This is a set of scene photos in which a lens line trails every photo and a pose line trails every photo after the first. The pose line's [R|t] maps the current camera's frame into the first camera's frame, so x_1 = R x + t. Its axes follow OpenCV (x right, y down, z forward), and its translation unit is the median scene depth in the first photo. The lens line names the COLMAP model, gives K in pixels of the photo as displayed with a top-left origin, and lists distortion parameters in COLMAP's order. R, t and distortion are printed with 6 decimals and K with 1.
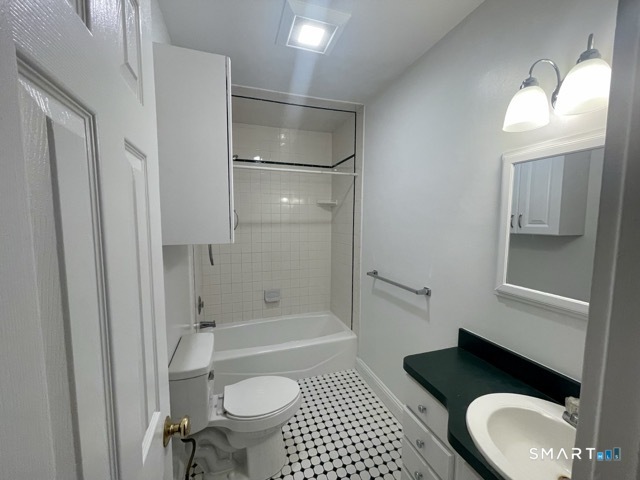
lens RADIAL K [[257.9, 0, 318.4], [0, 257.9, 240.4], [0, 0, 1]] dist [-0.007090, 0.000458]
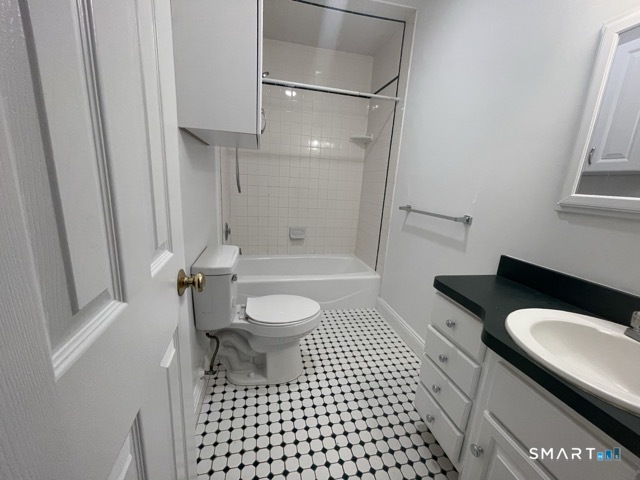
lens RADIAL K [[257.9, 0, 319.2], [0, 257.9, 240.3], [0, 0, 1]] dist [-0.007090, 0.000458]
pose [[0.992640, 0.076658, -0.093751, -0.001619], [-0.061824, 0.986445, 0.152000, 0.131860], [0.104132, -0.145085, 0.983924, 0.041839]]
